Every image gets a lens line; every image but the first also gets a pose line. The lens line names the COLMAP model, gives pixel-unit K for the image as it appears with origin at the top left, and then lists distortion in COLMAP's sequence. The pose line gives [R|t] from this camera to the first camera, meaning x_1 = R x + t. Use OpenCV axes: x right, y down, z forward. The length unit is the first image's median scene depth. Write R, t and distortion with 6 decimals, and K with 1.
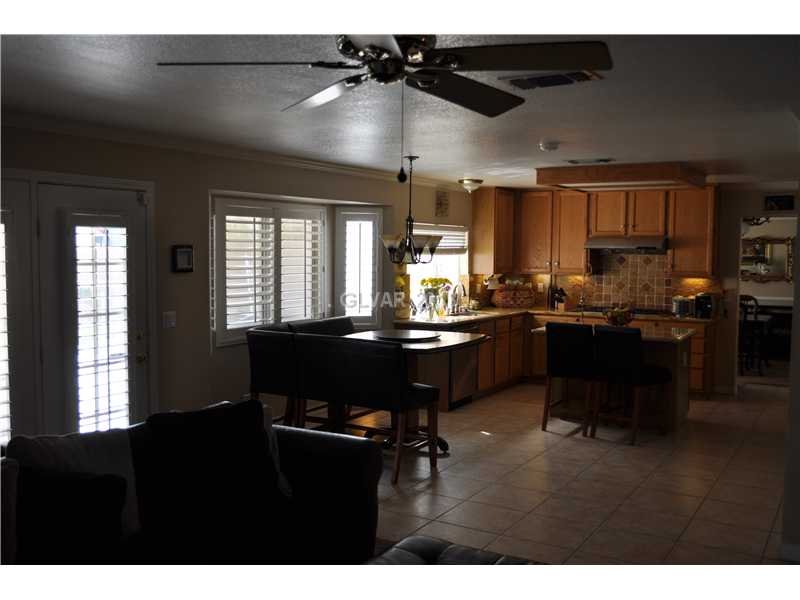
lens RADIAL K [[807.1, 0, 399.8], [0, 807.1, 300.3], [0, 0, 1]] dist [-0.009002, 0.000000]
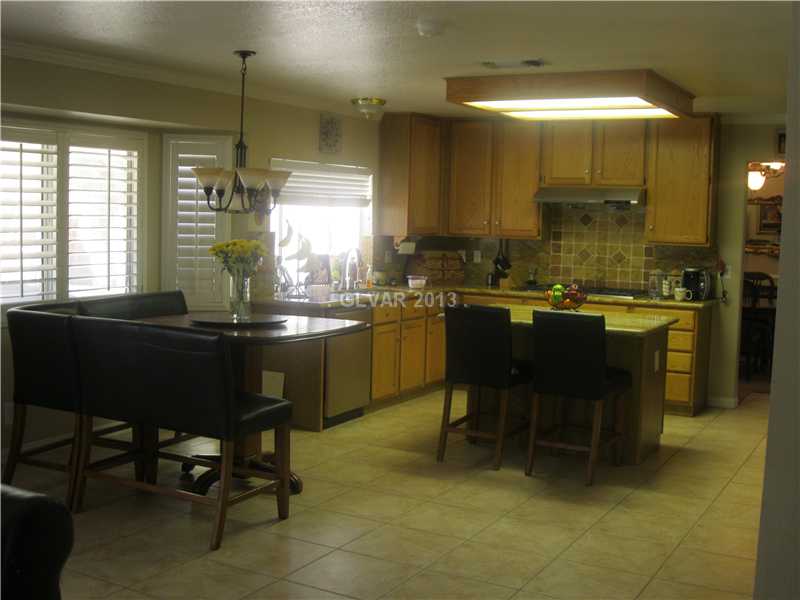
lens RADIAL K [[975.9, 0, 400.0], [0, 975.9, 302.4], [0, 0, 1]] dist [-0.114581, 0.000000]
pose [[0.999621, 0.015039, 0.023079, 0.110481], [-0.015633, 0.999546, 0.025770, 0.005081], [-0.022681, -0.026121, 0.999401, 0.170339]]
